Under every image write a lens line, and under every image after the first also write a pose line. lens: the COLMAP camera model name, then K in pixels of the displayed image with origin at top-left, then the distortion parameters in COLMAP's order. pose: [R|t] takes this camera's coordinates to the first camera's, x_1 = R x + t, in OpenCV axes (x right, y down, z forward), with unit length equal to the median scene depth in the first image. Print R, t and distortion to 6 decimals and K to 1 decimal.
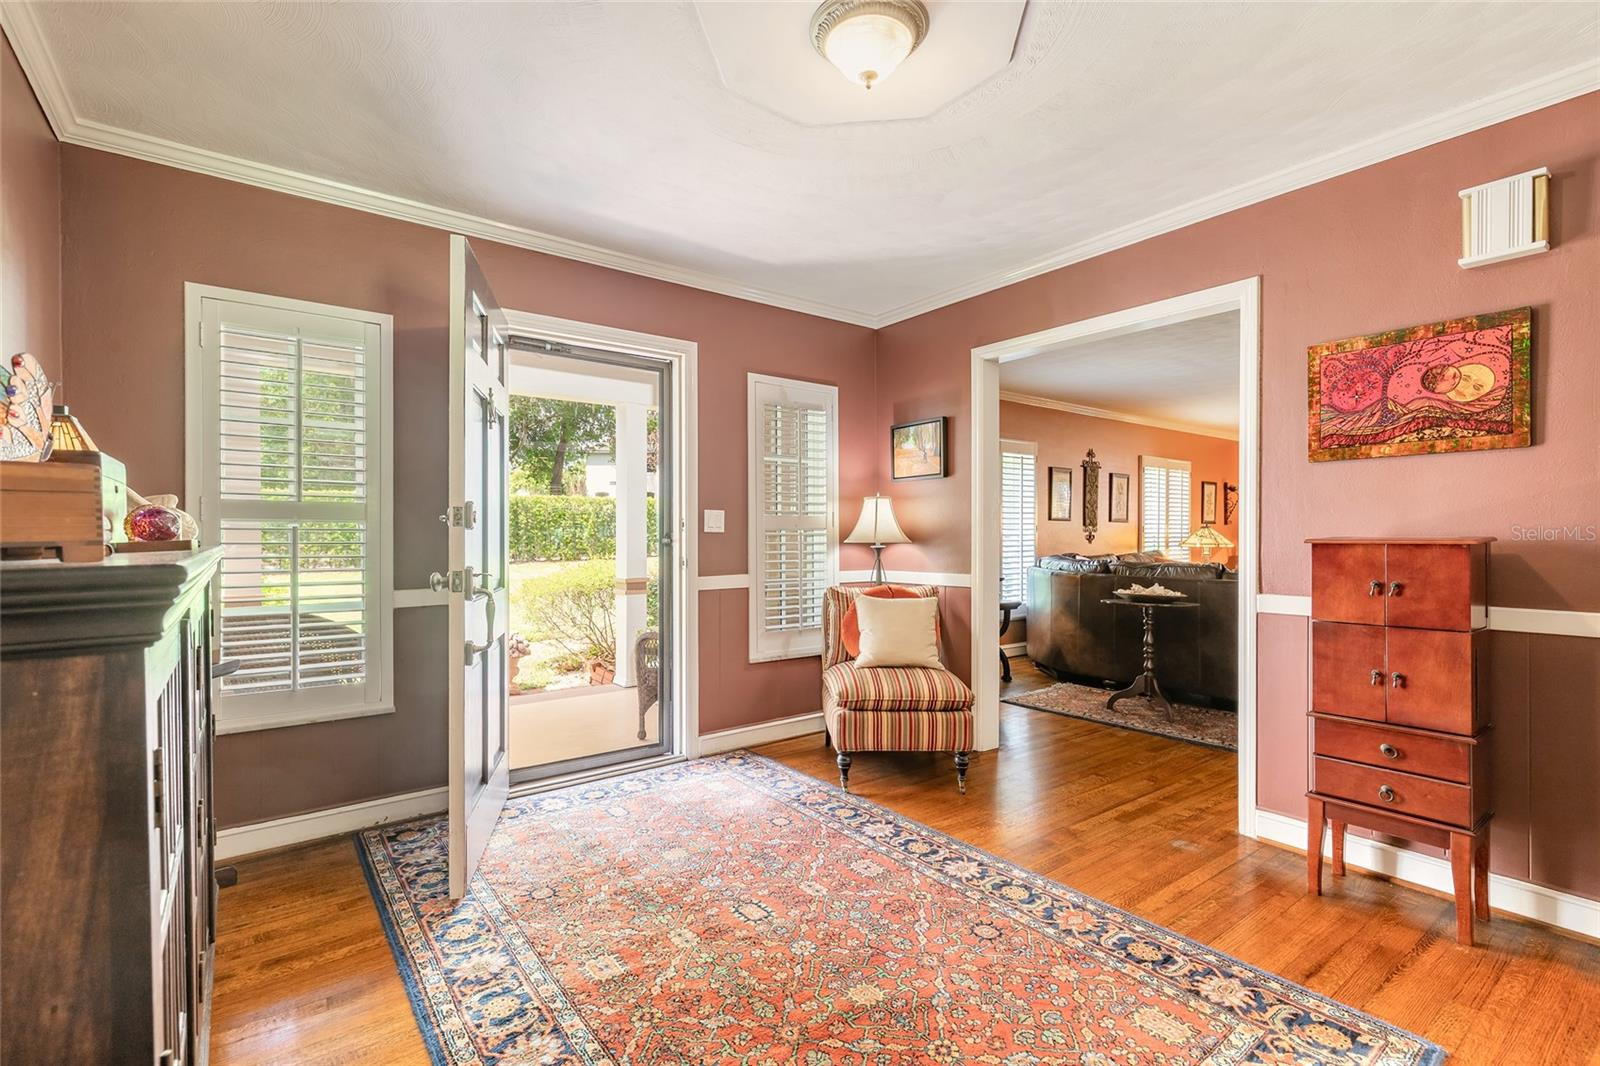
lens RADIAL K [[717.7, 0, 796.8], [0, 717.7, 538.9], [0, 0, 1]] dist [0.015961, -0.000044]
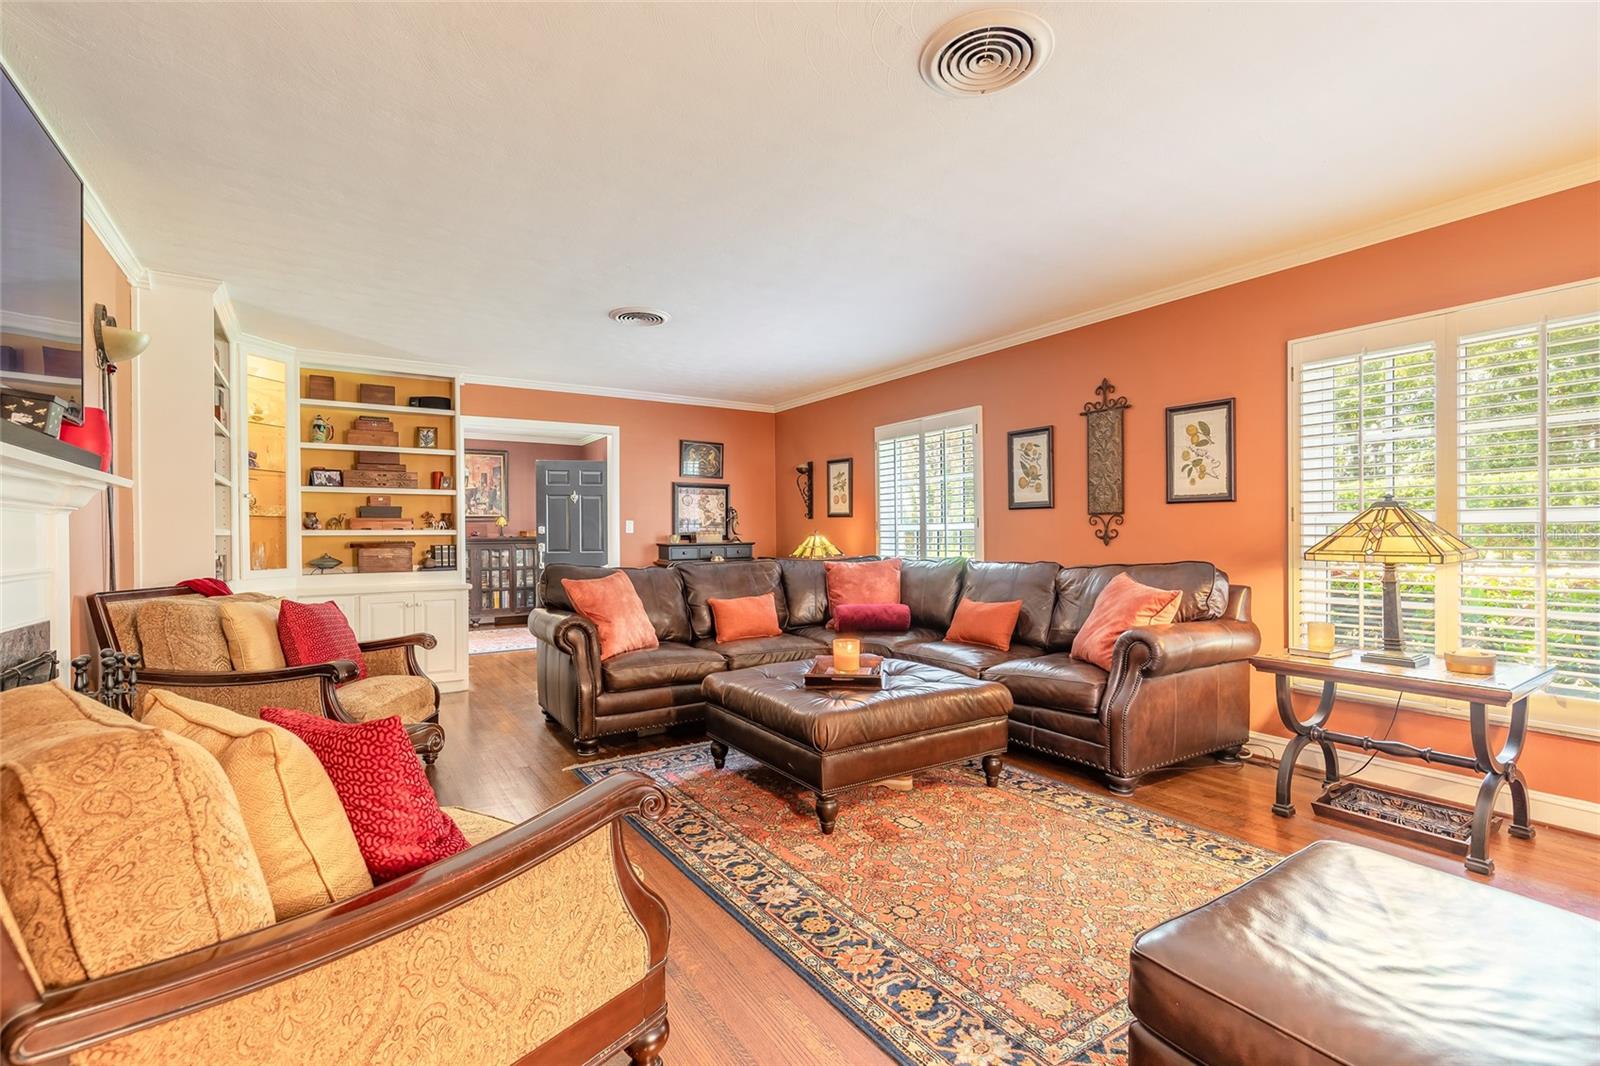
lens RADIAL K [[717.7, 0, 796.8], [0, 717.7, 538.9], [0, 0, 1]] dist [0.015961, -0.000044]
pose [[0.997785, -0.006832, -0.066173, -0.161960], [0.006488, 0.999964, -0.005425, 0.014996], [0.066207, 0.004984, 0.997793, -0.280619]]
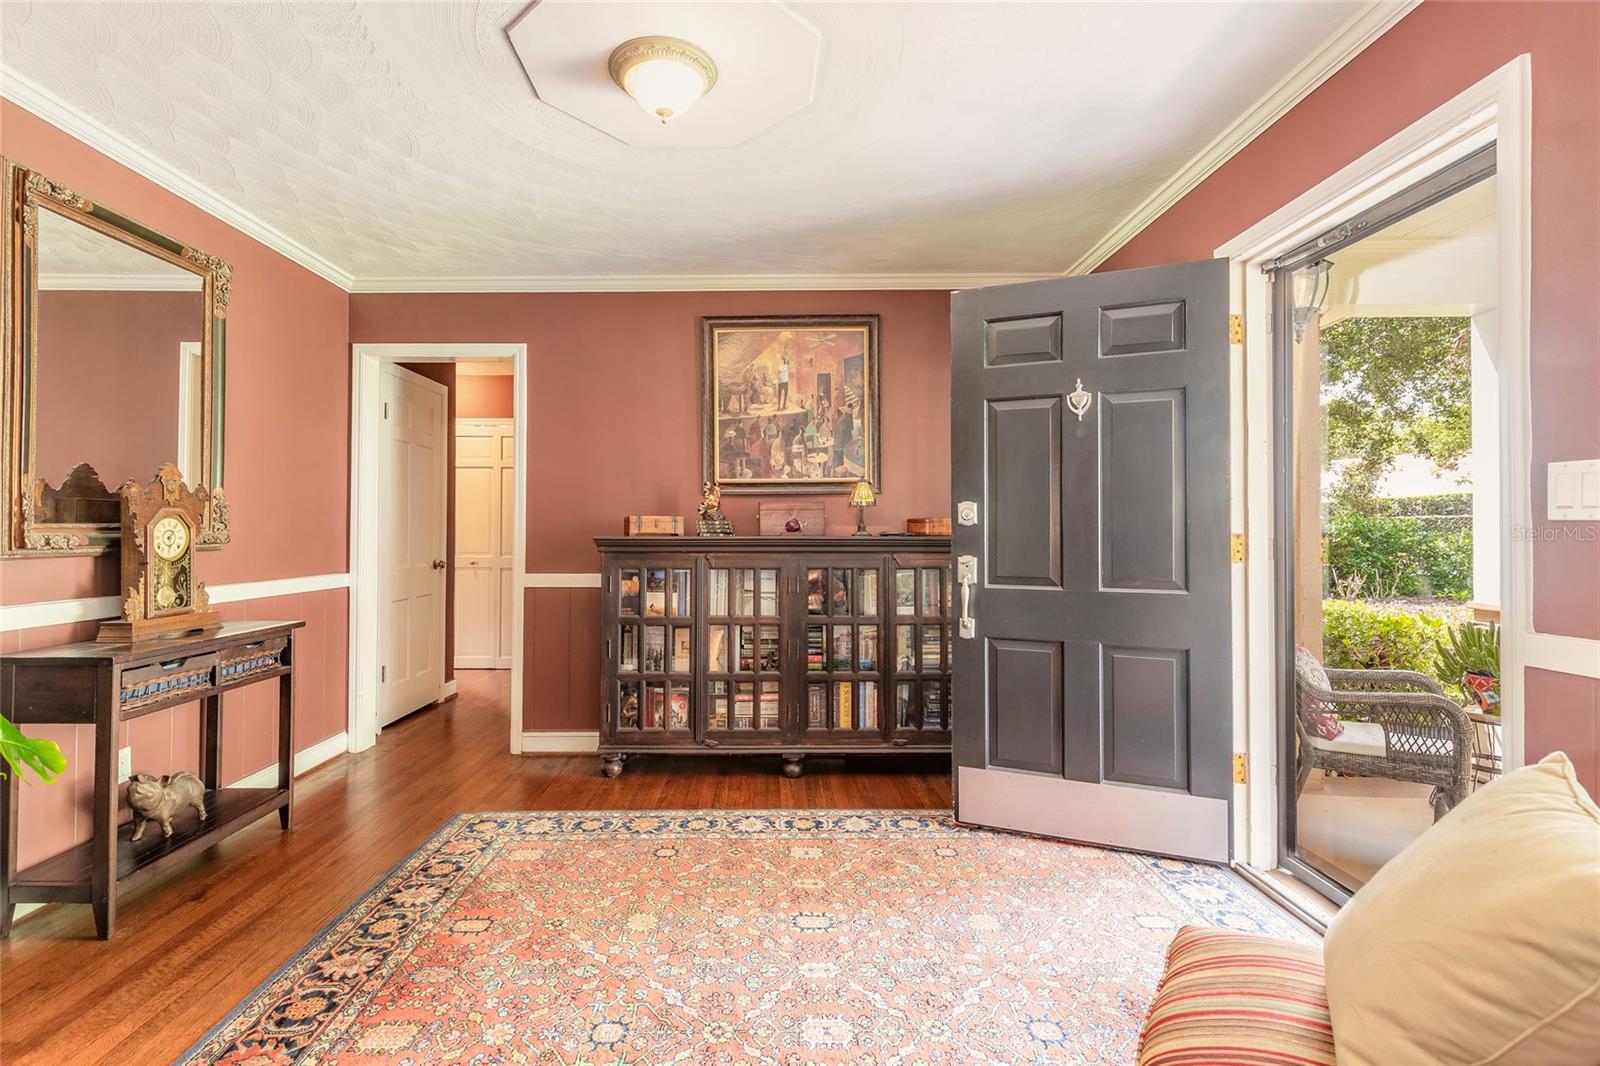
lens RADIAL K [[742.3, 0, 762.5], [0, 742.3, 521.1], [0, 0, 1]] dist [0.012099, -0.000705]
pose [[-0.609281, -0.011958, -0.792864, 0.727331], [-0.004036, 0.999920, -0.011980, -0.003783], [0.792944, -0.004099, -0.609281, 1.462858]]
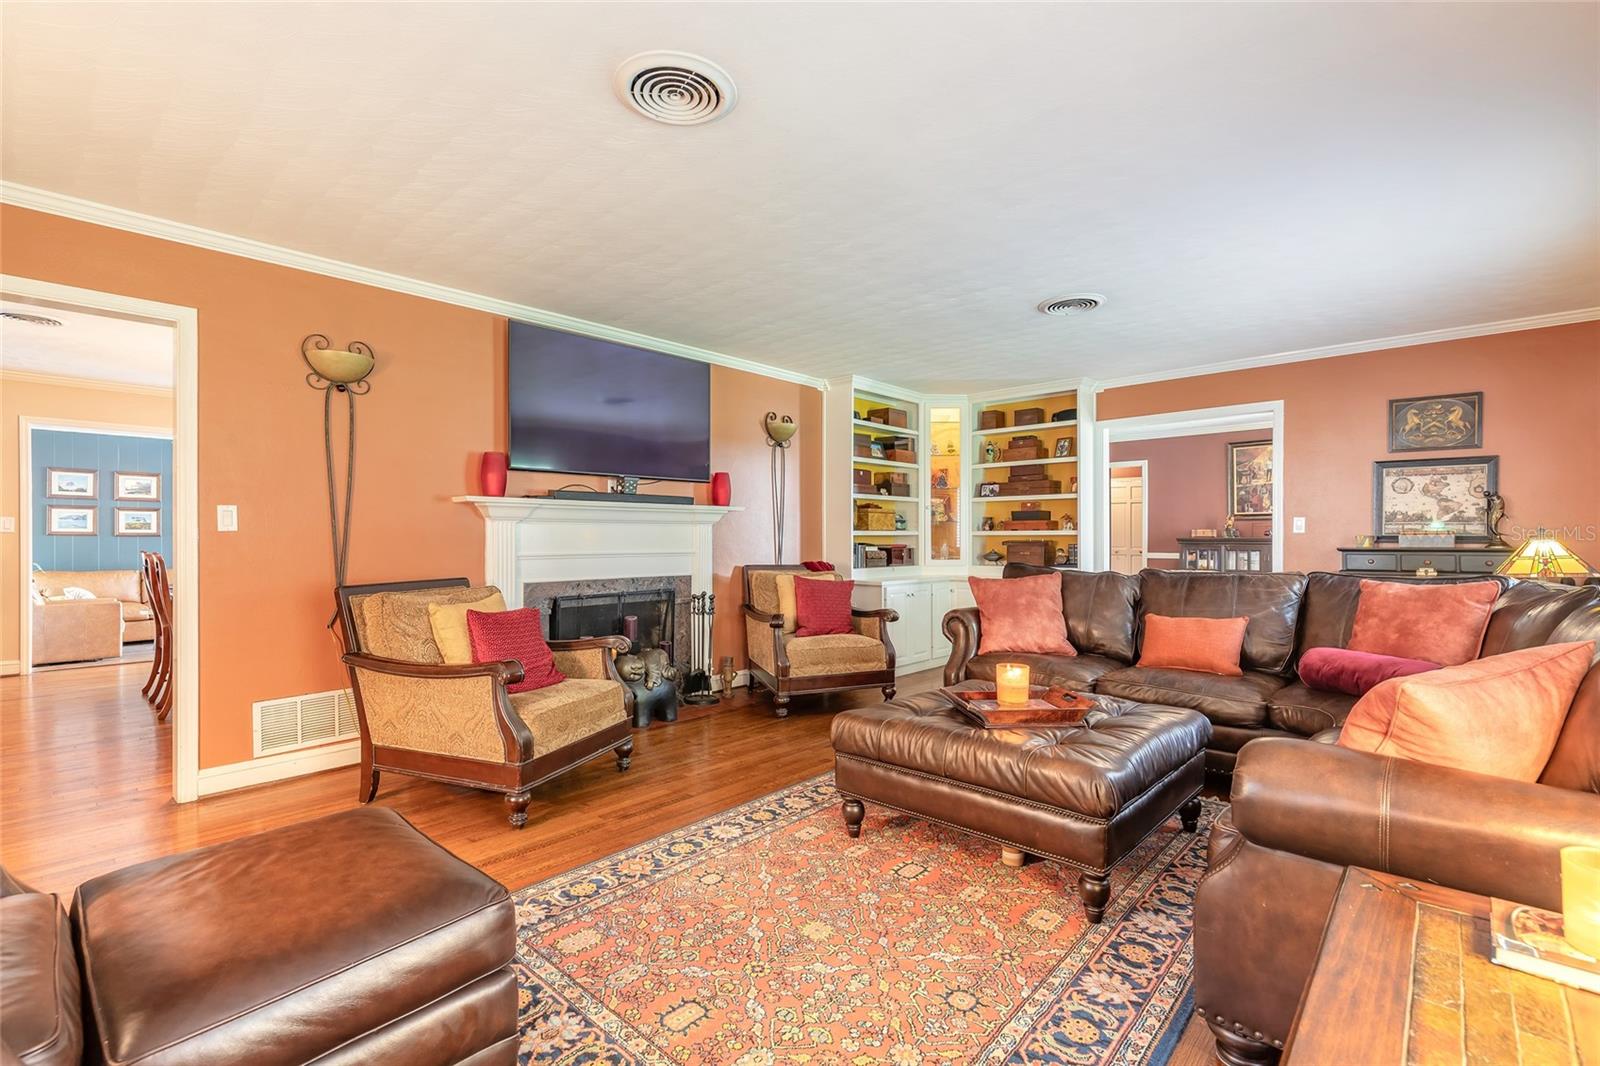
lens RADIAL K [[729.4, 0, 807.3], [0, 729.4, 551.1], [0, 0, 1]] dist [0.001483, -0.000016]
pose [[0.190885, 0.019631, -0.981416, 0.952686], [-0.008496, 0.999796, 0.018346, -0.000076], [0.981576, 0.004836, 0.191013, 0.587439]]
